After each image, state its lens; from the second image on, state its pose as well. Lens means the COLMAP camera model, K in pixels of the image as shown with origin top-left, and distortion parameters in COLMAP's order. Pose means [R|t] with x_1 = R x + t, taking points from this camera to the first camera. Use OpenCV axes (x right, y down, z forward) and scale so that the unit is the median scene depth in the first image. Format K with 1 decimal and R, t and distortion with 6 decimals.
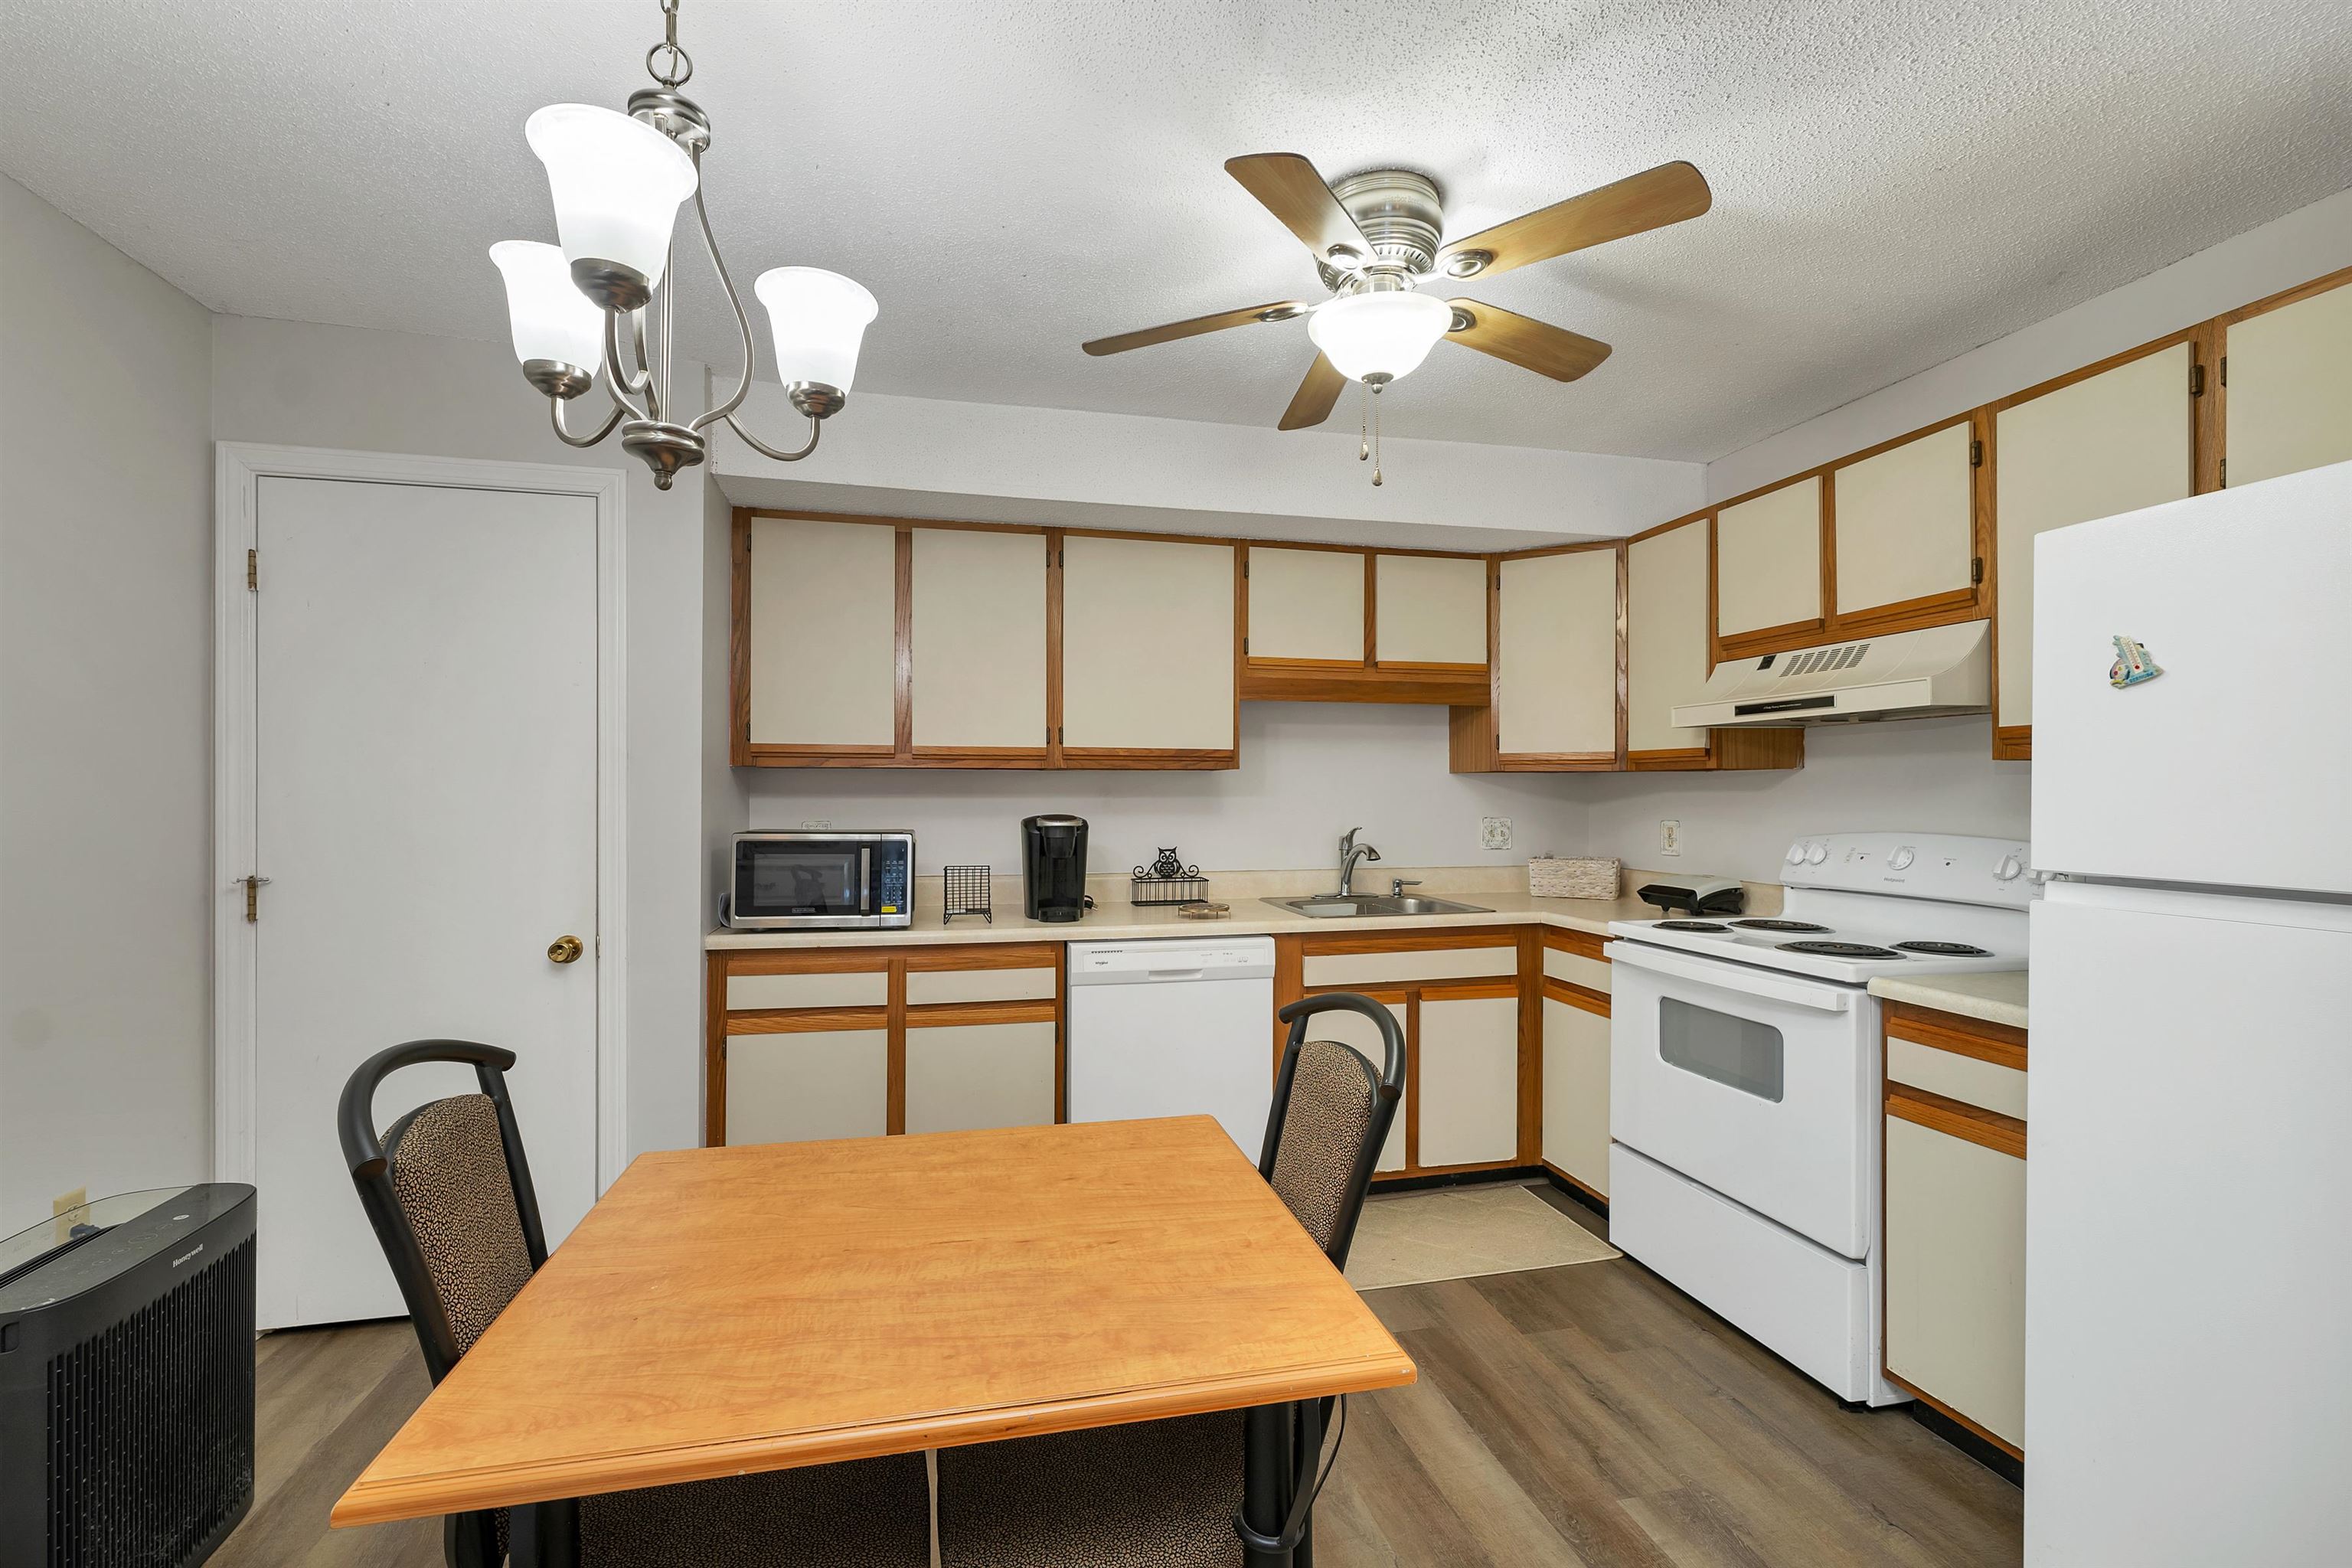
lens RADIAL K [[981.0, 0, 1172.5], [0, 981.0, 788.2], [0, 0, 1]] dist [0.000320, 0.000174]
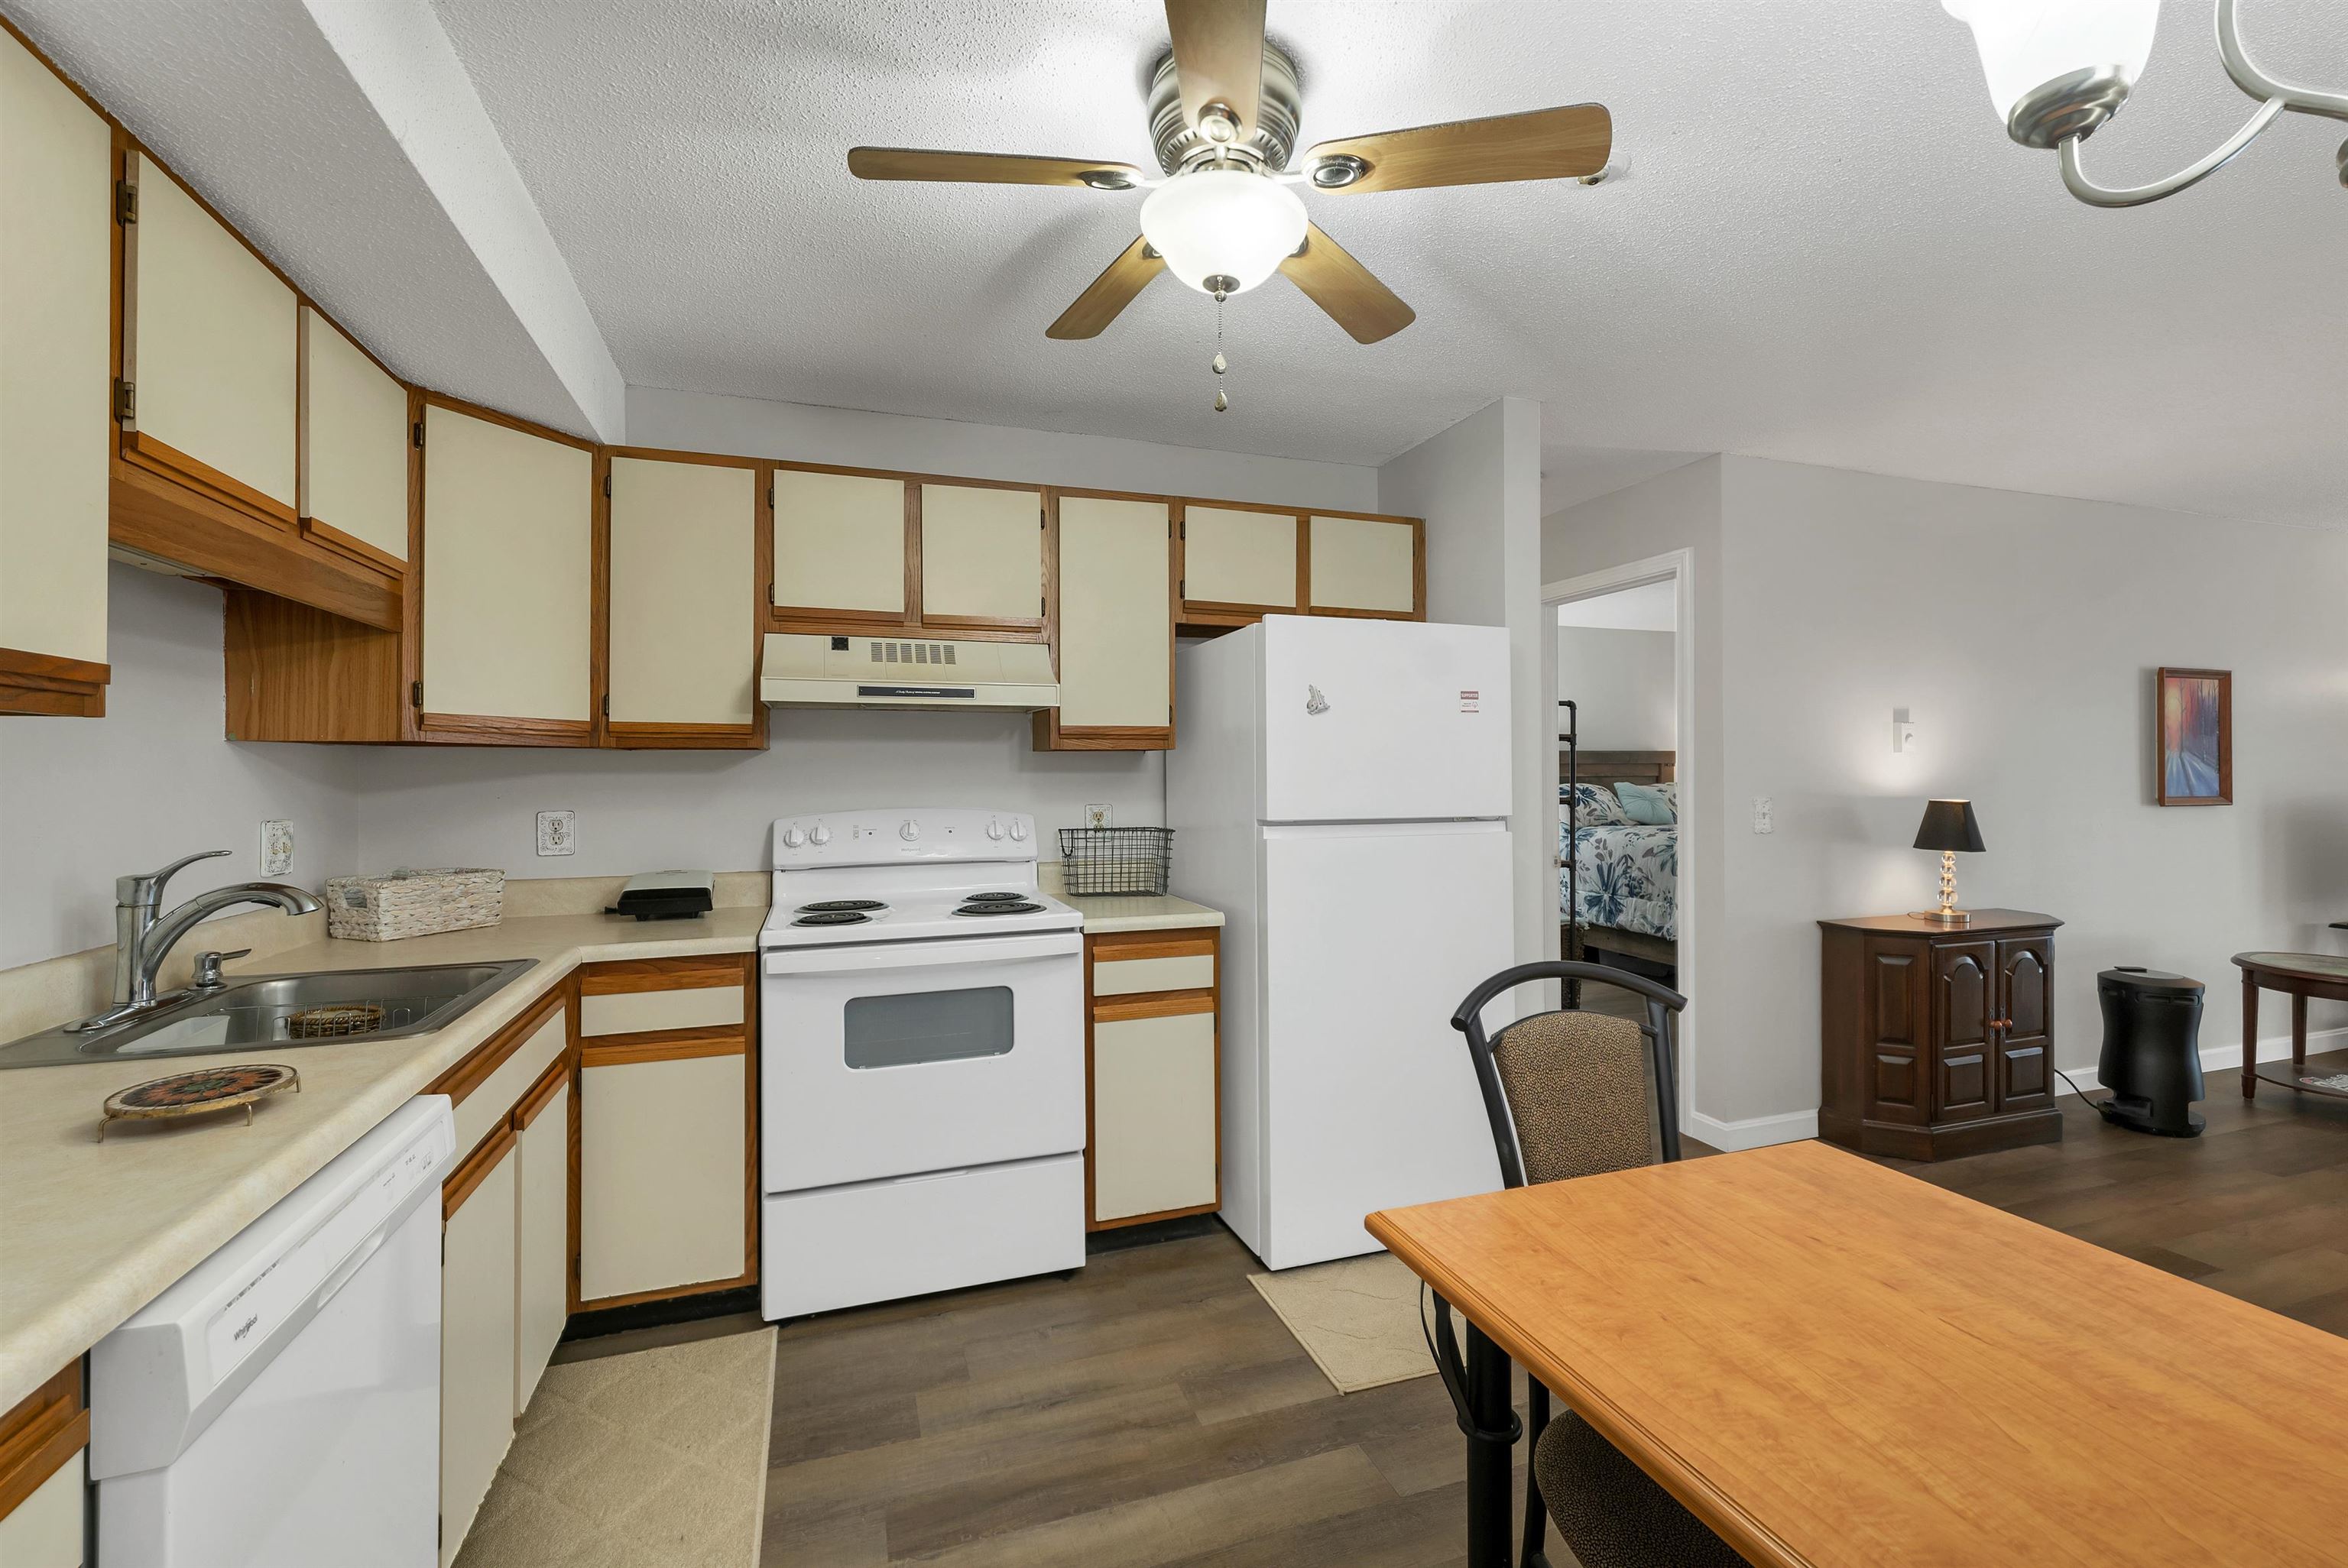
lens RADIAL K [[995.1, 0, 1174.3], [0, 995.1, 762.5], [0, 0, 1]] dist [0.002519, 0.000082]
pose [[-0.100167, 0.007864, 0.994940, -0.457576], [-0.000641, 0.999968, -0.007968, 0.000261], [-0.994970, -0.001435, -0.100159, 0.806560]]
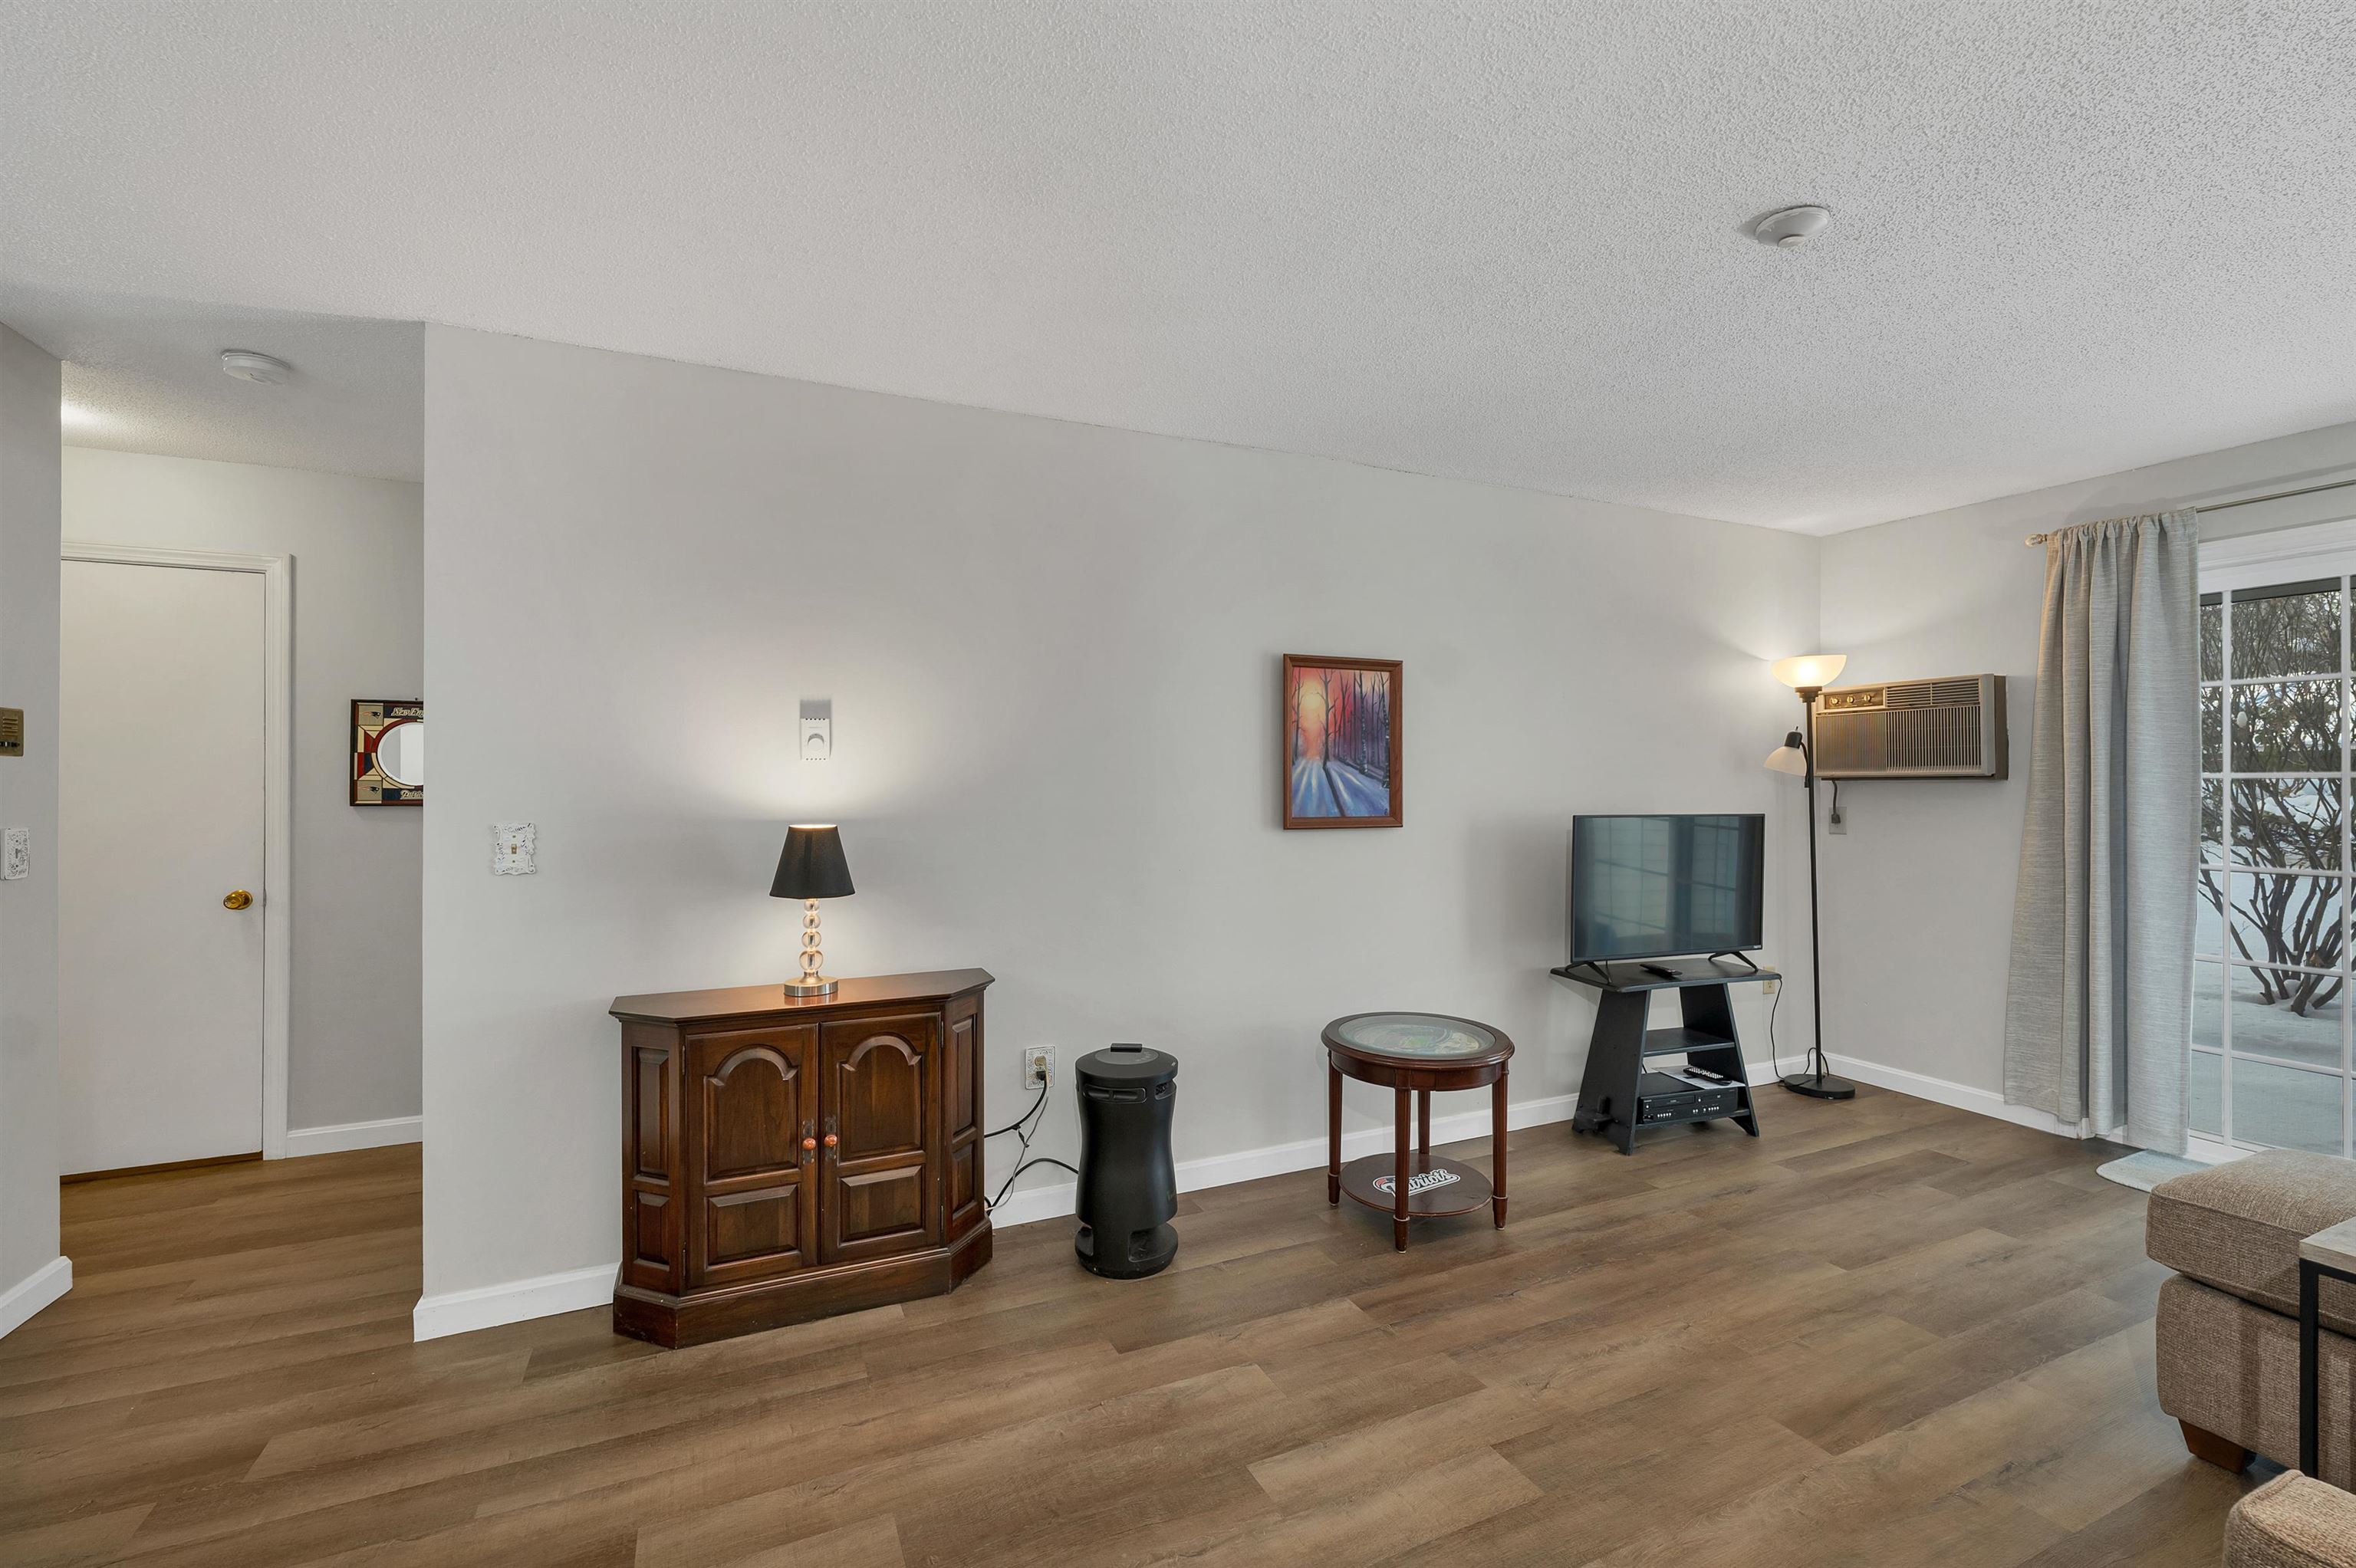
lens RADIAL K [[998.6, 0, 1184.5], [0, 998.6, 783.5], [0, 0, 1]] dist [-0.000053, -0.000022]
pose [[-0.197568, -0.001671, 0.980288, -0.238480], [-0.002535, 0.999996, 0.001194, -0.003711], [-0.980286, -0.002249, -0.197572, -0.567560]]
